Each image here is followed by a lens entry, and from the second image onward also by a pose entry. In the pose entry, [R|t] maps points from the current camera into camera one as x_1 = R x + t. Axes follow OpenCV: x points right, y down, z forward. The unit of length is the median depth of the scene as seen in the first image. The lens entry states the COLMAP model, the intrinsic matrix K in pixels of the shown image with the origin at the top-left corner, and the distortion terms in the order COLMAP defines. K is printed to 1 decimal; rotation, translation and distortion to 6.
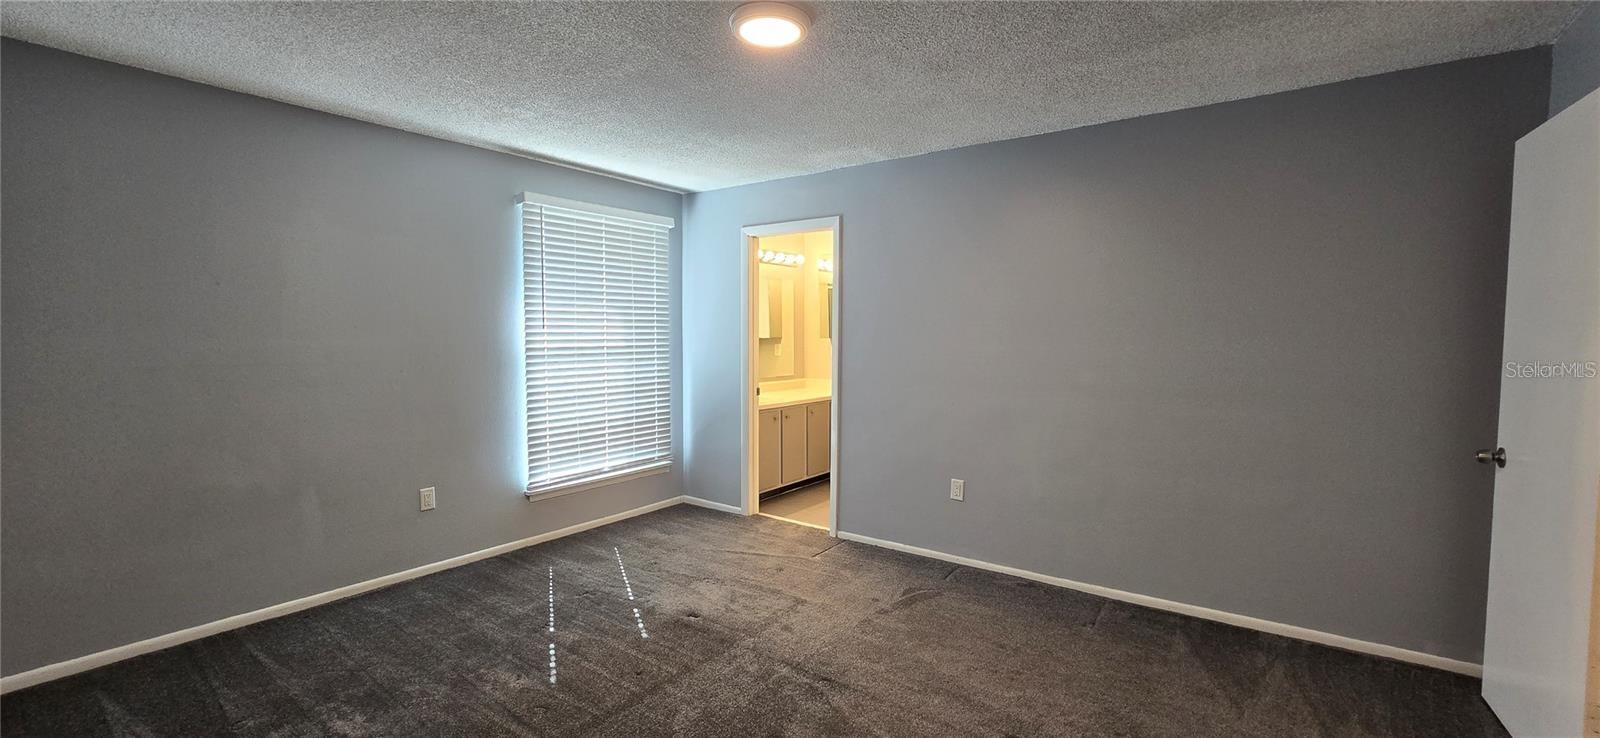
lens RADIAL K [[650.4, 0, 797.7], [0, 650.4, 369.4], [0, 0, 1]] dist [-0.009072, 0.000187]
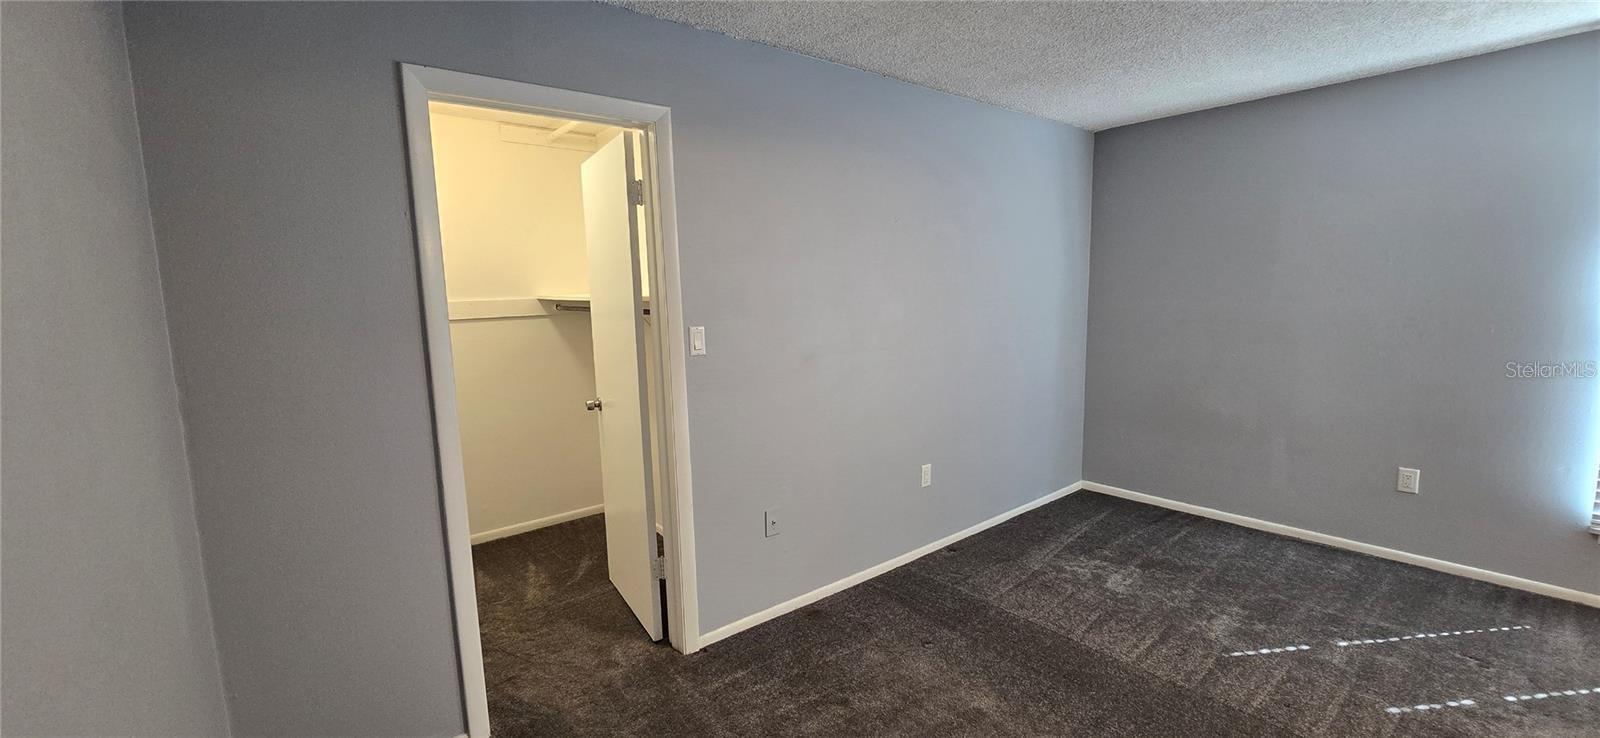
lens RADIAL K [[650.4, 0, 797.7], [0, 650.4, 369.4], [0, 0, 1]] dist [-0.009072, 0.000187]
pose [[-0.273351, 0.116396, -0.954846, 0.565767], [-0.030419, 0.991109, 0.129525, -0.047473], [0.961433, 0.064451, -0.267380, 0.481077]]
